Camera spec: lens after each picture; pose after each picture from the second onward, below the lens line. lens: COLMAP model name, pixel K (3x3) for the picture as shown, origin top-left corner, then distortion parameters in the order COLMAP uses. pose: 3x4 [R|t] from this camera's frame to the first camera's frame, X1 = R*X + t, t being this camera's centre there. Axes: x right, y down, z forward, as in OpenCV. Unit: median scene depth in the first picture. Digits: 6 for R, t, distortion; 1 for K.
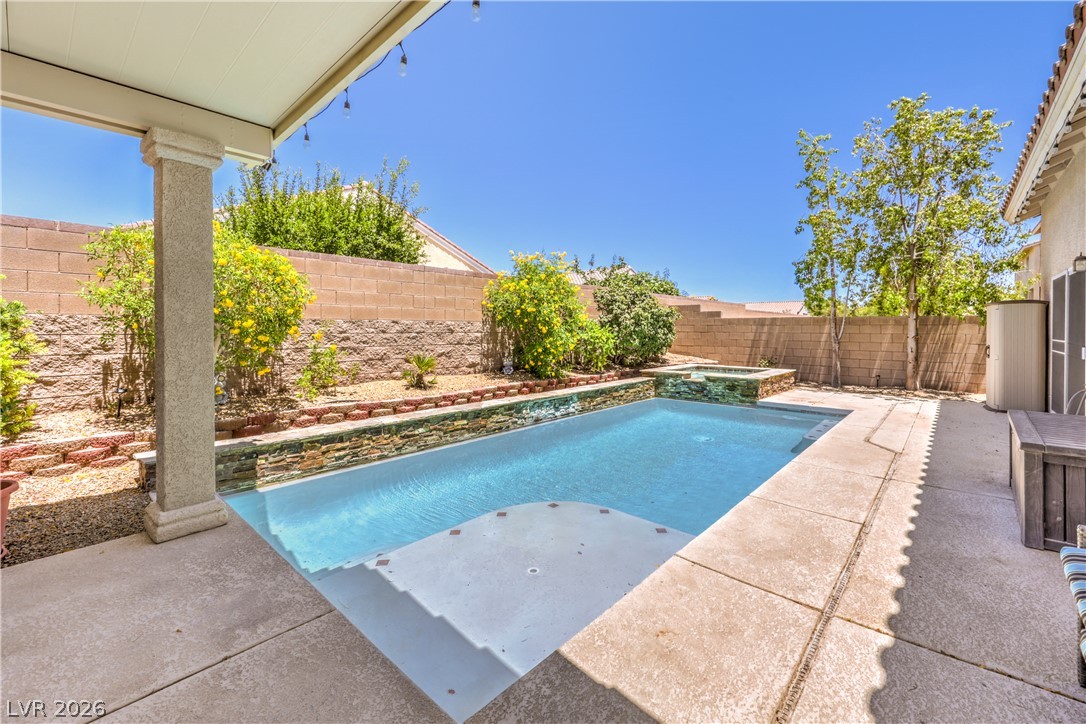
lens RADIAL K [[451.0, 0, 551.7], [0, 451.0, 331.0], [0, 0, 1]] dist [-0.000220, 0.000902]
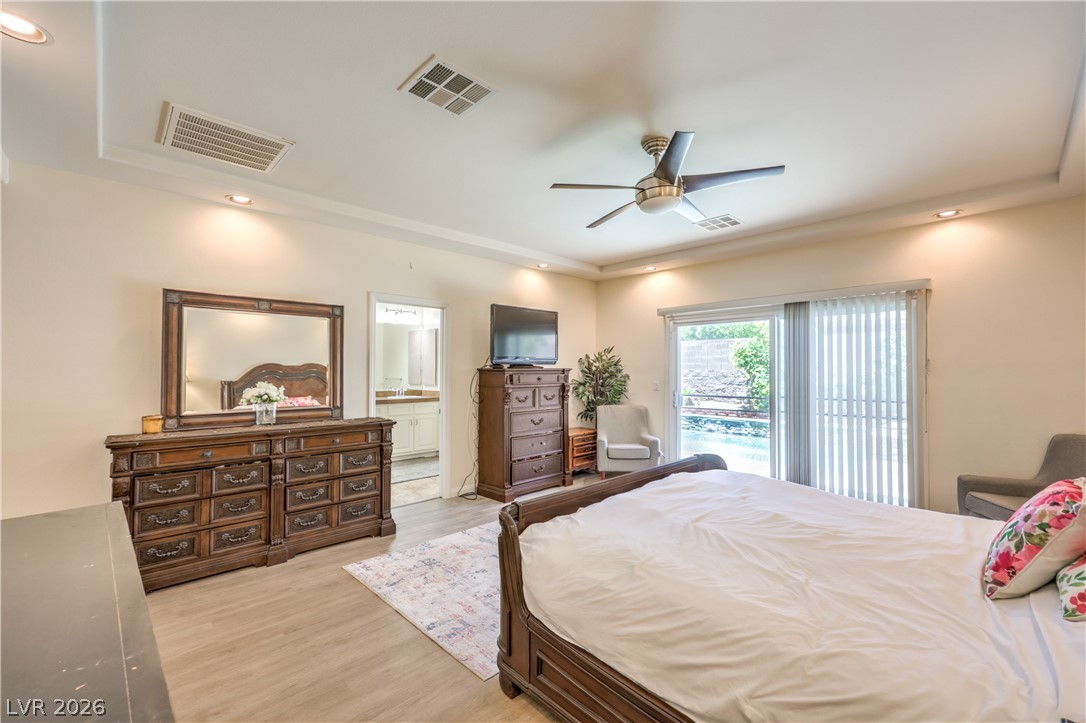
lens RADIAL K [[451.0, 0, 544.9], [0, 451.0, 369.1], [0, 0, 1]] dist [-0.000220, 0.000902]
pose [[-0.068867, -0.012910, -0.997542, 1.434787], [-0.007113, 0.999897, -0.012450, -0.000500], [0.997601, 0.006238, -0.068952, 0.448403]]
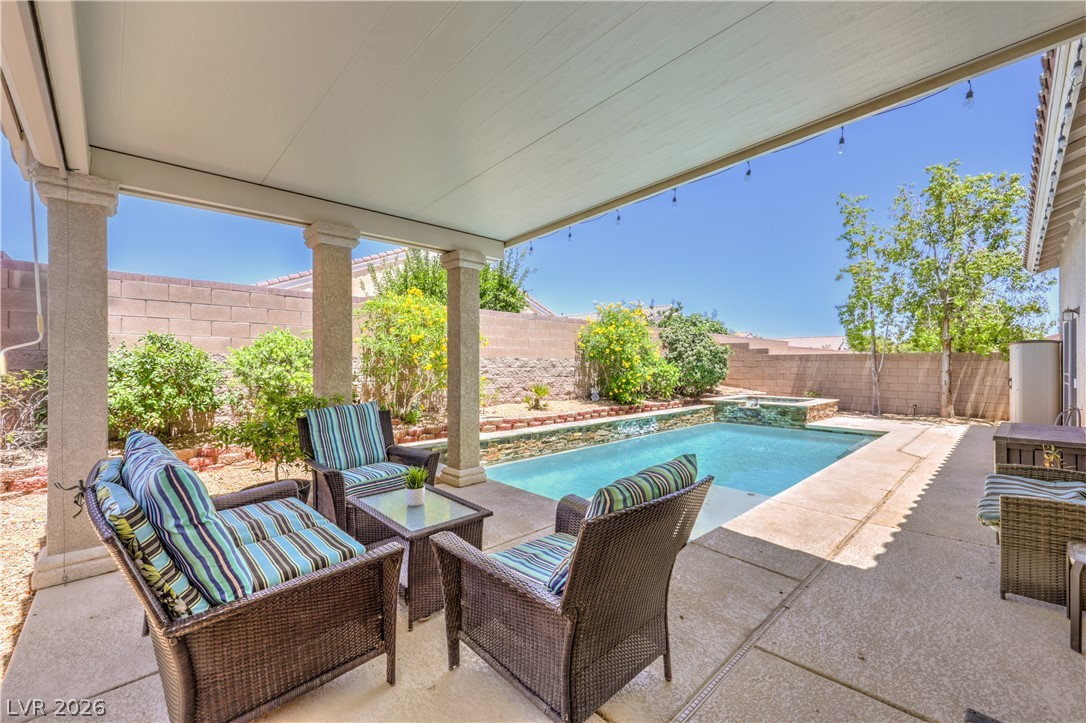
lens RADIAL K [[451.0, 0, 541.6], [0, 451.0, 363.6], [0, 0, 1]] dist [-0.000220, 0.000902]
pose [[0.996726, -0.000428, -0.080849, -0.150870], [0.000034, 0.999988, -0.004879, -0.000253], [0.080850, 0.004861, 0.996714, -0.258762]]
